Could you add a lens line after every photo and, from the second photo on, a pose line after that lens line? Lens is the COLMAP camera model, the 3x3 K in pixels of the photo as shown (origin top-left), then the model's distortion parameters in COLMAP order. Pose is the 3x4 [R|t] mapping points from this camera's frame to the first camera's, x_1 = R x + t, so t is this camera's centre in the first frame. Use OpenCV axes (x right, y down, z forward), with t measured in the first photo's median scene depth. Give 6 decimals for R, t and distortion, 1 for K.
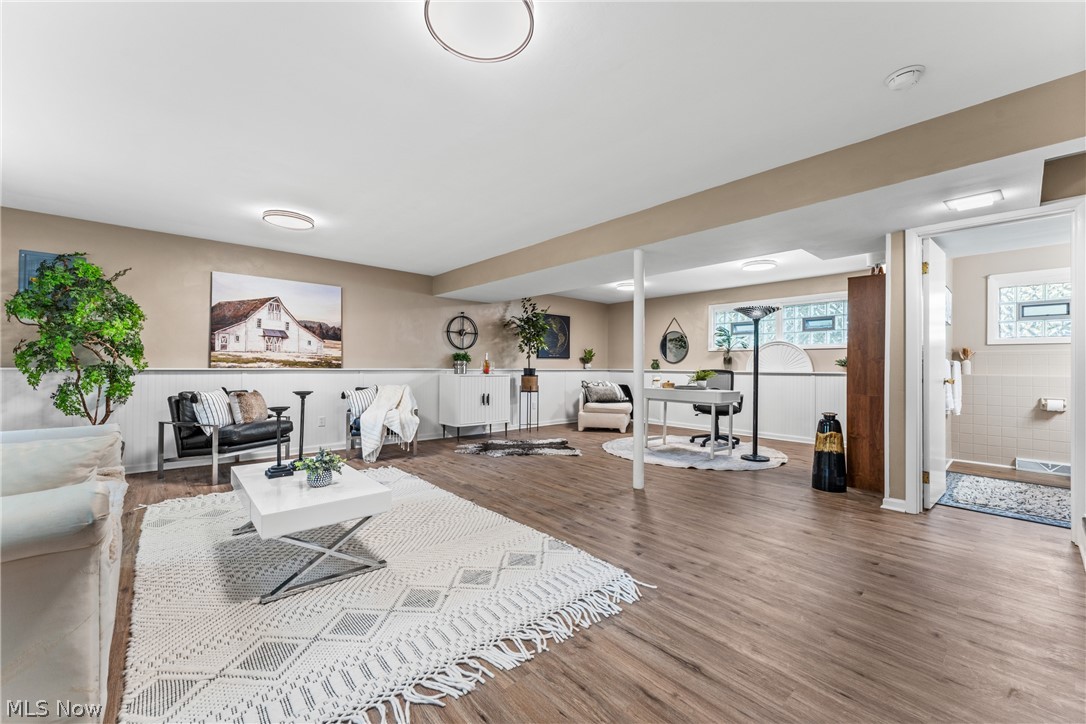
lens RADIAL K [[435.0, 0, 539.2], [0, 435.0, 362.7], [0, 0, 1]] dist [0.001729, 0.000309]
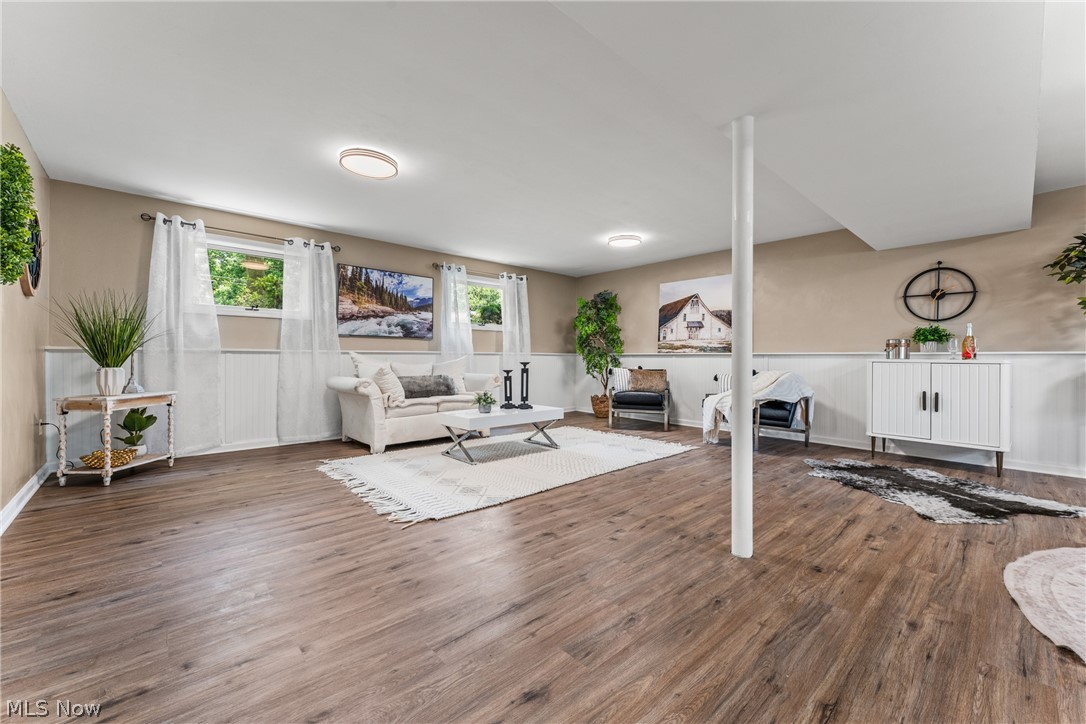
lens RADIAL K [[436.4, 0, 547.3], [0, 436.4, 360.5], [0, 0, 1]] dist [0.000362, -0.000050]
pose [[0.008651, -0.002080, -0.999960, 0.611029], [0.002523, 0.999995, -0.002059, 0.035040], [0.999959, -0.002505, 0.008656, 0.592110]]
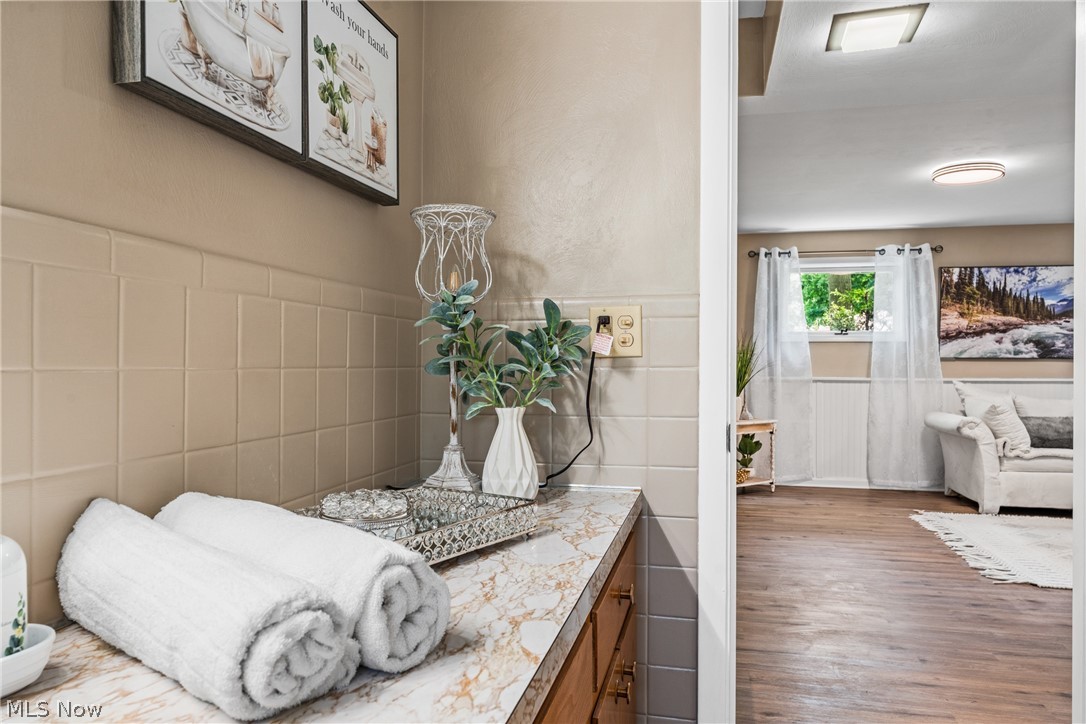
lens RADIAL K [[714.7, 0, 543.0], [0, 714.7, 362.0], [0, 0, 1]] dist [0.000384, -0.002158]
pose [[-0.823411, -0.016557, -0.567203, 0.950472], [-0.007518, 0.999805, -0.018270, 0.005329], [0.567395, -0.010779, -0.823375, 0.790566]]
